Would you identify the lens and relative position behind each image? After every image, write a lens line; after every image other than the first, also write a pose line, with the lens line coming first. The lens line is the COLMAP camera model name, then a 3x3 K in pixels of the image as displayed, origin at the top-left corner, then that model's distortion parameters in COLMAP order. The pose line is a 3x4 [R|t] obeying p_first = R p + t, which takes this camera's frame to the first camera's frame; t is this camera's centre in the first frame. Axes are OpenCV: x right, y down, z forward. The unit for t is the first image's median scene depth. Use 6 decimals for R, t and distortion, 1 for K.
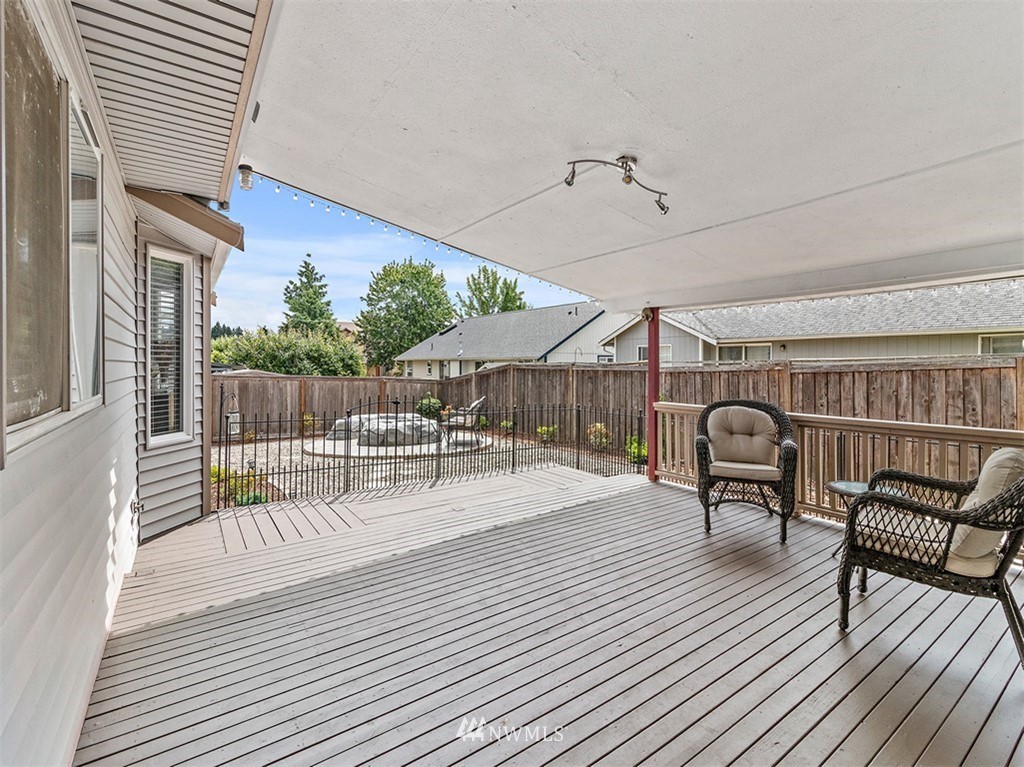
lens RADIAL K [[470.6, 0, 510.1], [0, 470.6, 368.6], [0, 0, 1]] dist [0.000866, 0.000236]
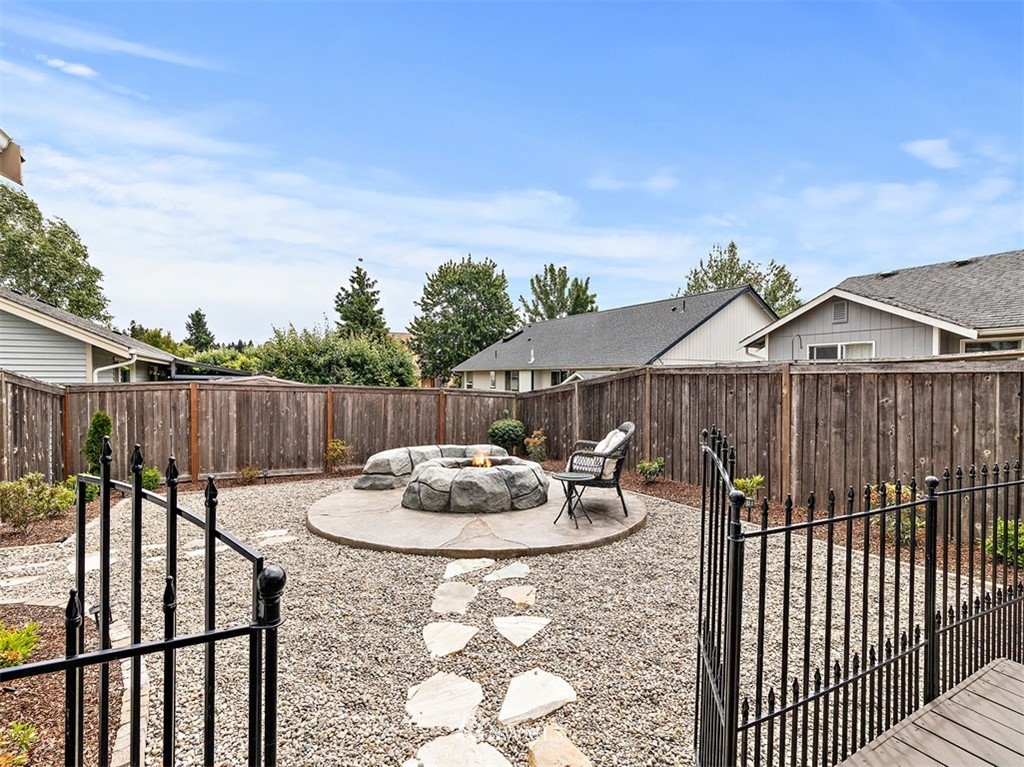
lens RADIAL K [[478.2, 0, 510.9], [0, 478.2, 385.2], [0, 0, 1]] dist [0.000004, 0.000557]
pose [[0.993957, 0.005433, -0.109633, -0.037450], [-0.005120, 0.999982, 0.003134, 0.004499], [0.109648, -0.002553, 0.993967, 0.125036]]
